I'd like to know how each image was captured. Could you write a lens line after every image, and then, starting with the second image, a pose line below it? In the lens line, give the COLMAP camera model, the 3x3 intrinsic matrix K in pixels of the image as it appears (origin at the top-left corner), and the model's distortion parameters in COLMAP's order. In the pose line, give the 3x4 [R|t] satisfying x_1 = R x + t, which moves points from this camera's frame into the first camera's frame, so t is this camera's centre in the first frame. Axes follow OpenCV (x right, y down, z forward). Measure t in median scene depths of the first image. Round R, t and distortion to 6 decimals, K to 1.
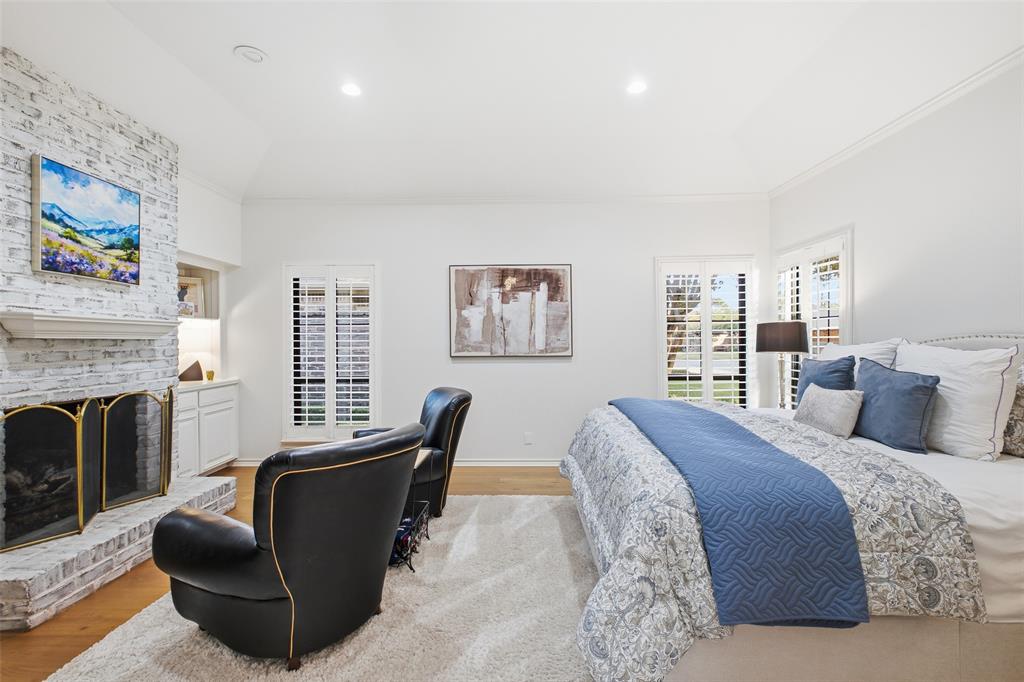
lens RADIAL K [[452.3, 0, 506.9], [0, 452.3, 340.0], [0, 0, 1]] dist [0.001048, 0.001745]
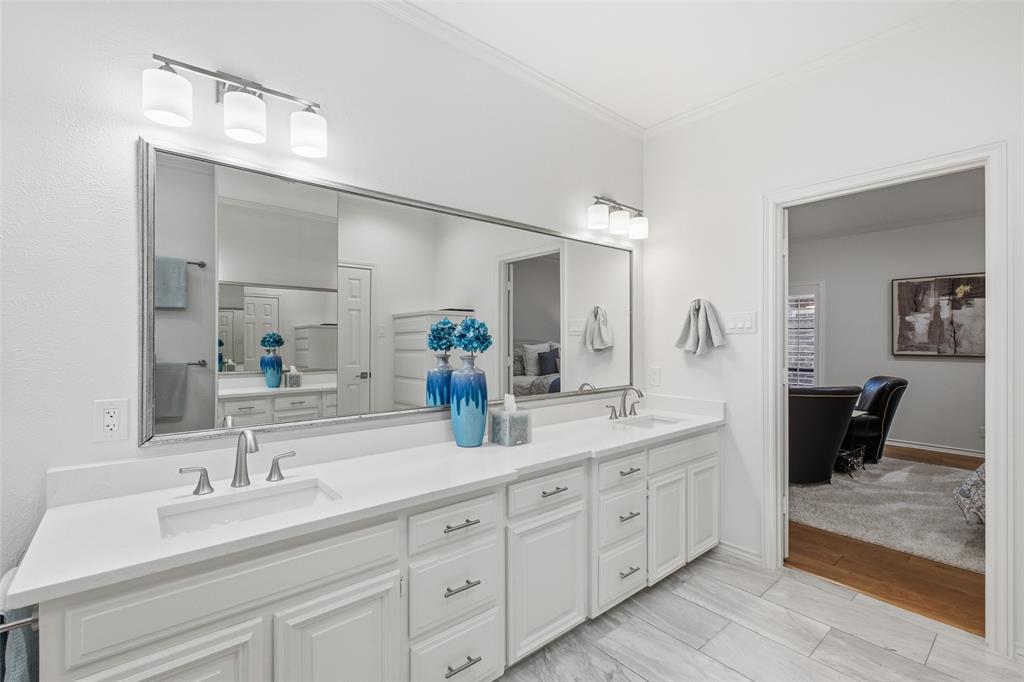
lens RADIAL K [[452.3, 0, 502.0], [0, 452.3, 341.6], [0, 0, 1]] dist [0.001048, 0.001745]
pose [[0.645931, 0.009530, -0.763337, 0.129118], [-0.005287, 0.999954, 0.008011, -0.002671], [0.763378, -0.001139, 0.645951, -0.600133]]
